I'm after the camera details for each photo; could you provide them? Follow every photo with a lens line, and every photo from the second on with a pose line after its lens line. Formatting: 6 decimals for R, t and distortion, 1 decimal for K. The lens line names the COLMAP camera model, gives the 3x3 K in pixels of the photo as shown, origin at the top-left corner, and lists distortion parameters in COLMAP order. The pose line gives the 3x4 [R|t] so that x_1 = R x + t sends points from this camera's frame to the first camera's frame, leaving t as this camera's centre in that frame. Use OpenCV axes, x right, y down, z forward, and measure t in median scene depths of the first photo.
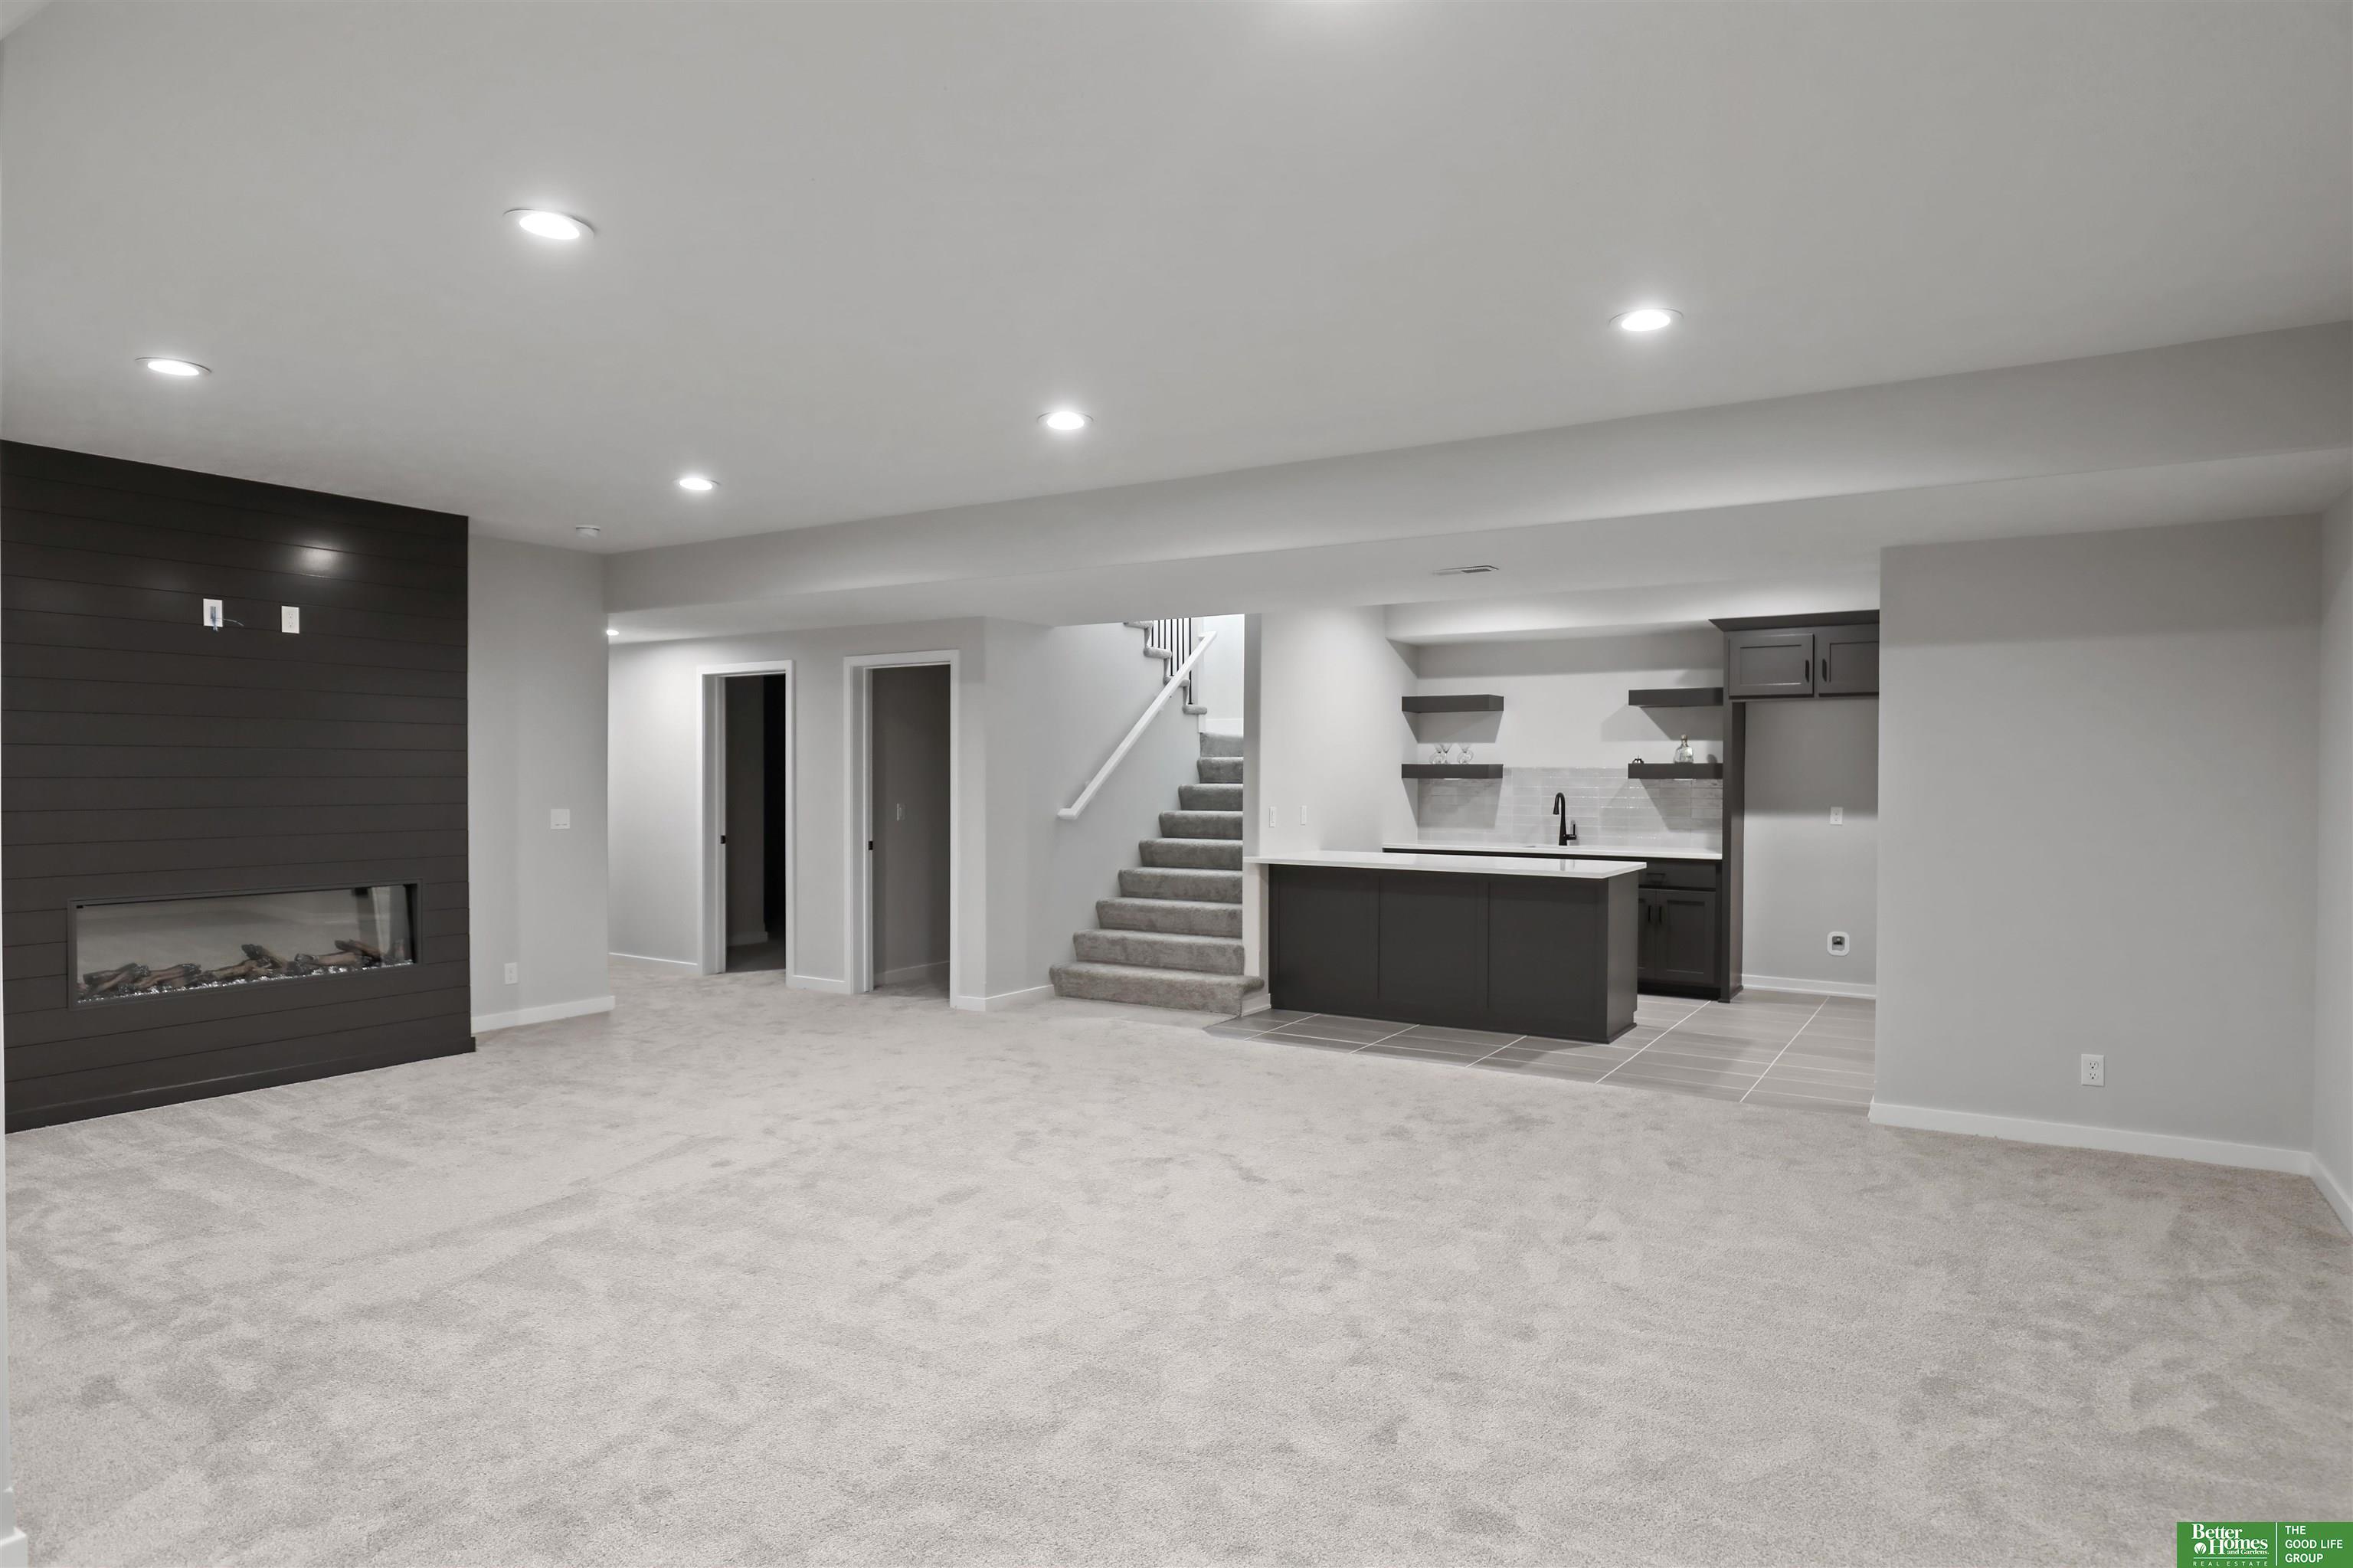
lens RADIAL K [[1333.9, 0, 1174.9], [0, 1333.9, 782.5], [0, 0, 1]] dist [0.002753, 0.000031]
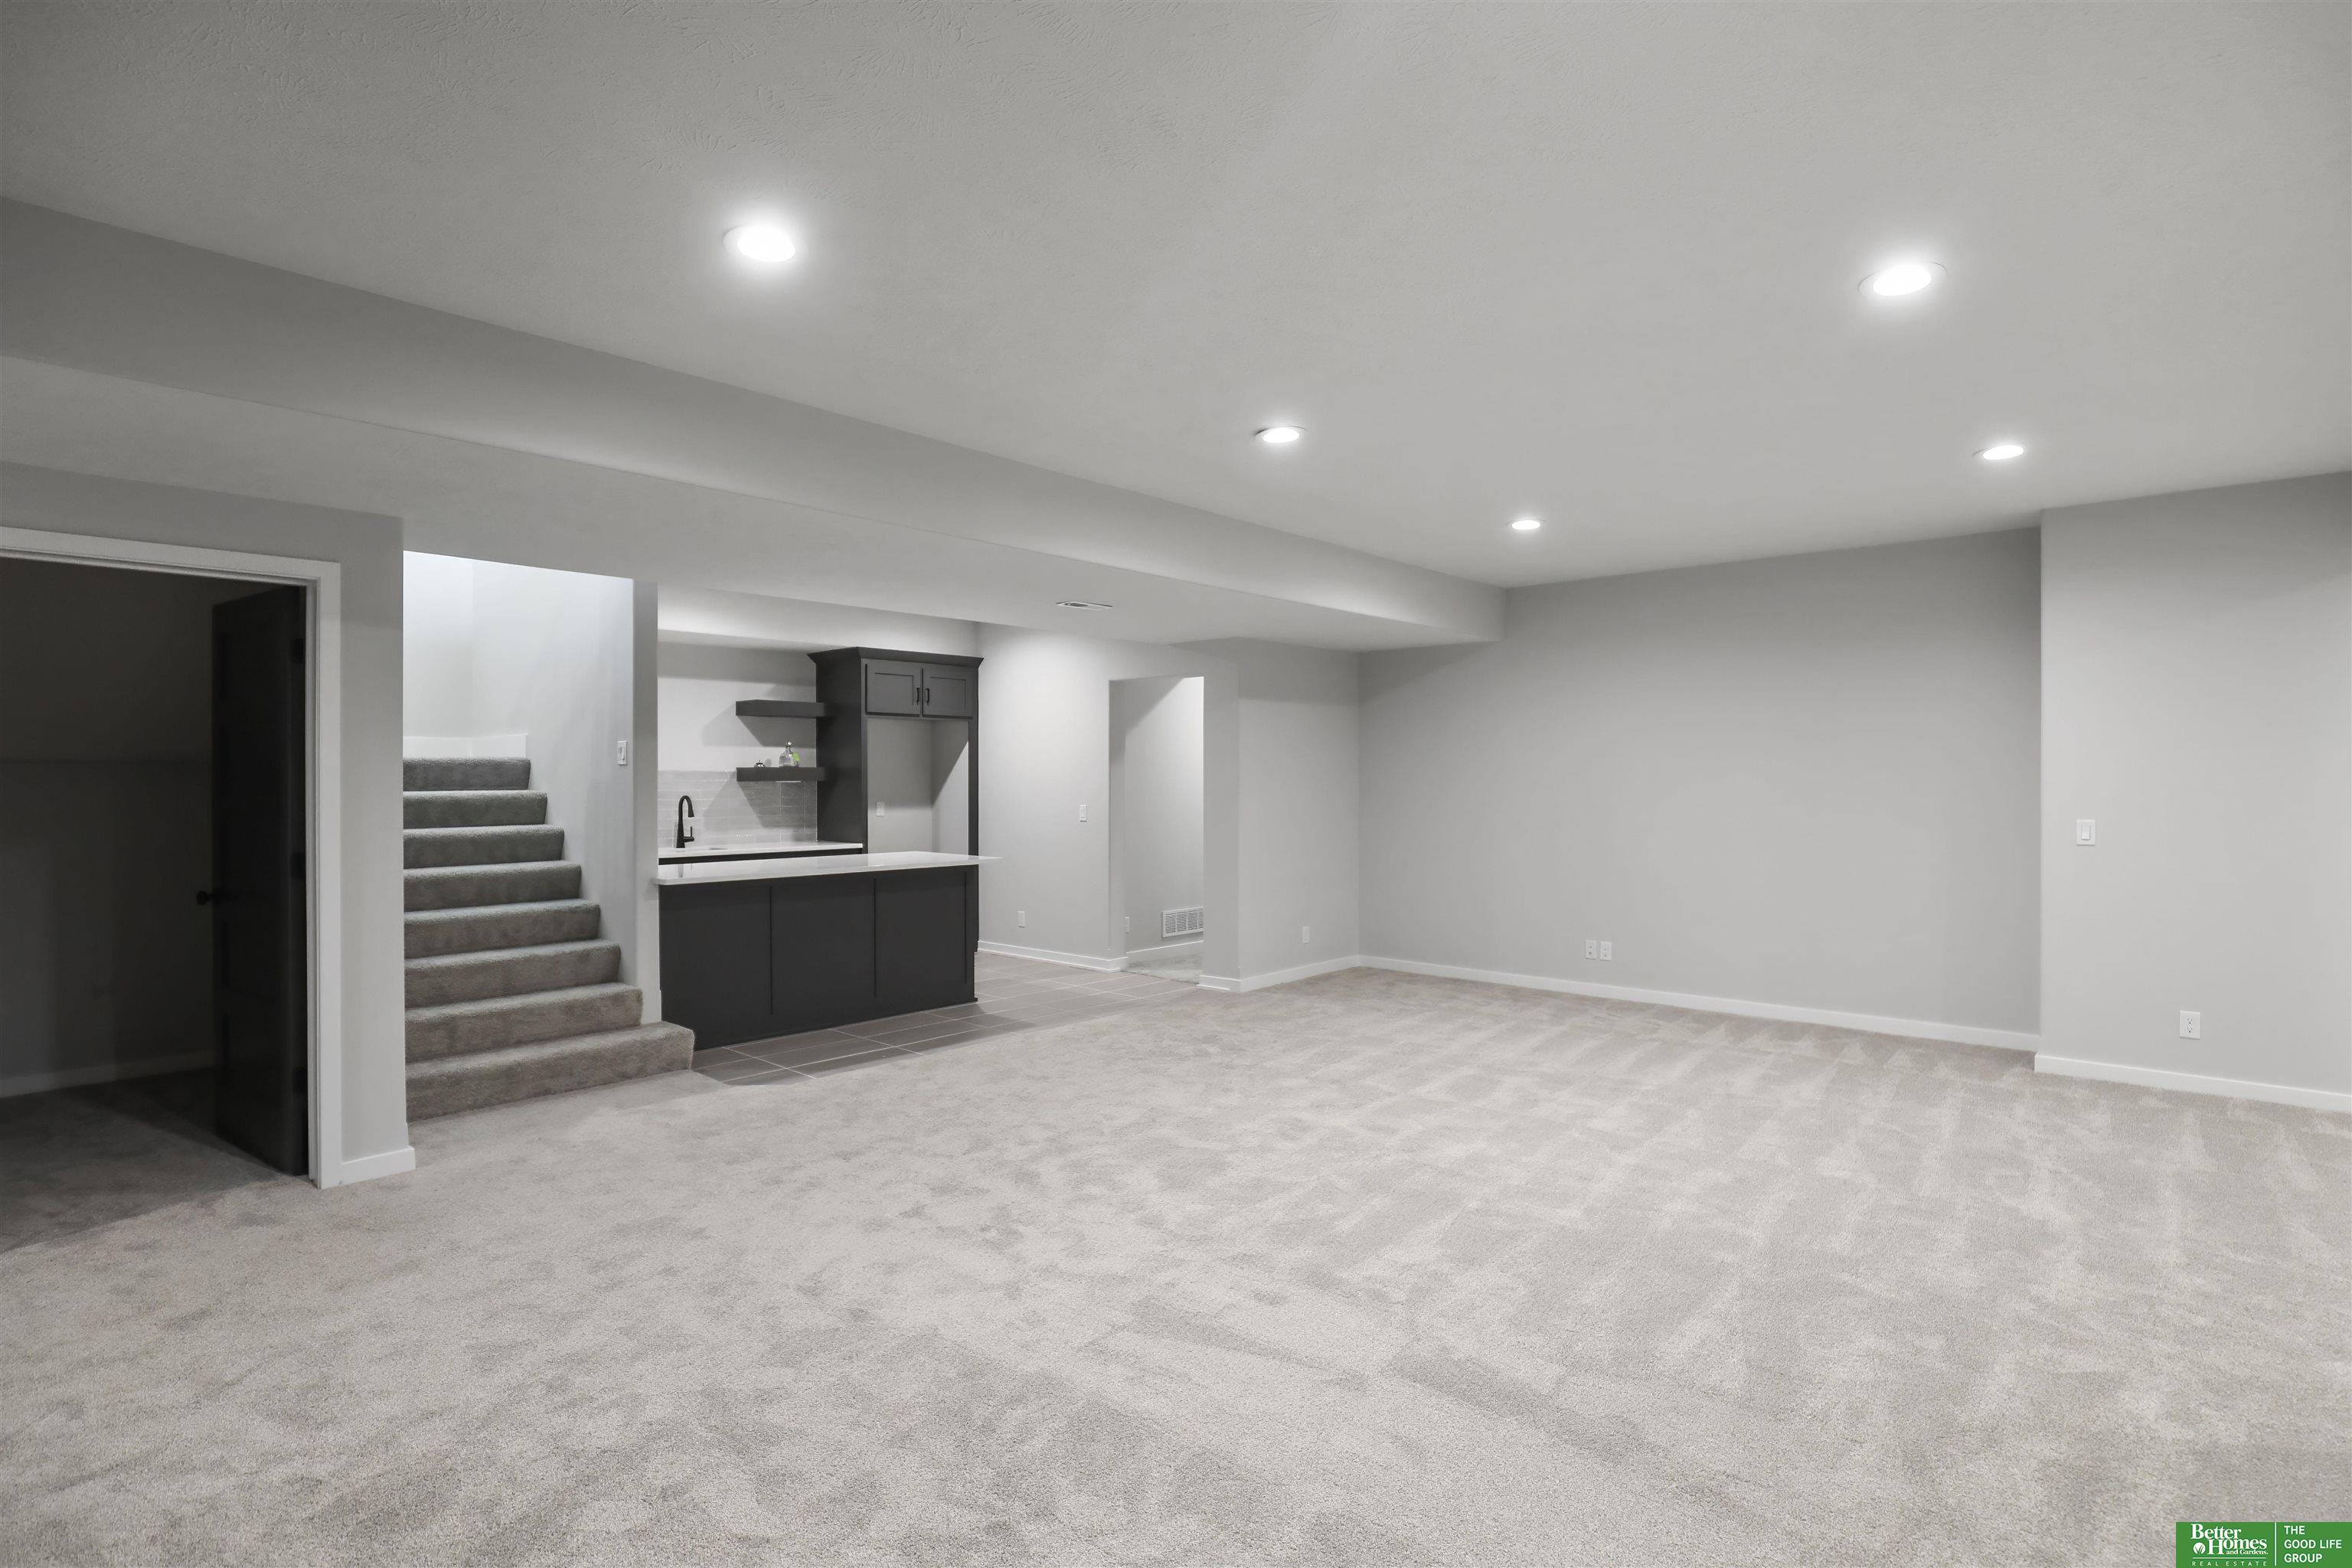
lens RADIAL K [[1152.2, 0, 1196.5], [0, 1152.2, 774.0], [0, 0, 1]] dist [-0.031225, -0.000145]
pose [[0.179685, 0.001556, 0.983723, -0.536020], [0.007517, 0.999967, -0.002955, -0.003572], [-0.983696, 0.007926, 0.179667, 0.506839]]
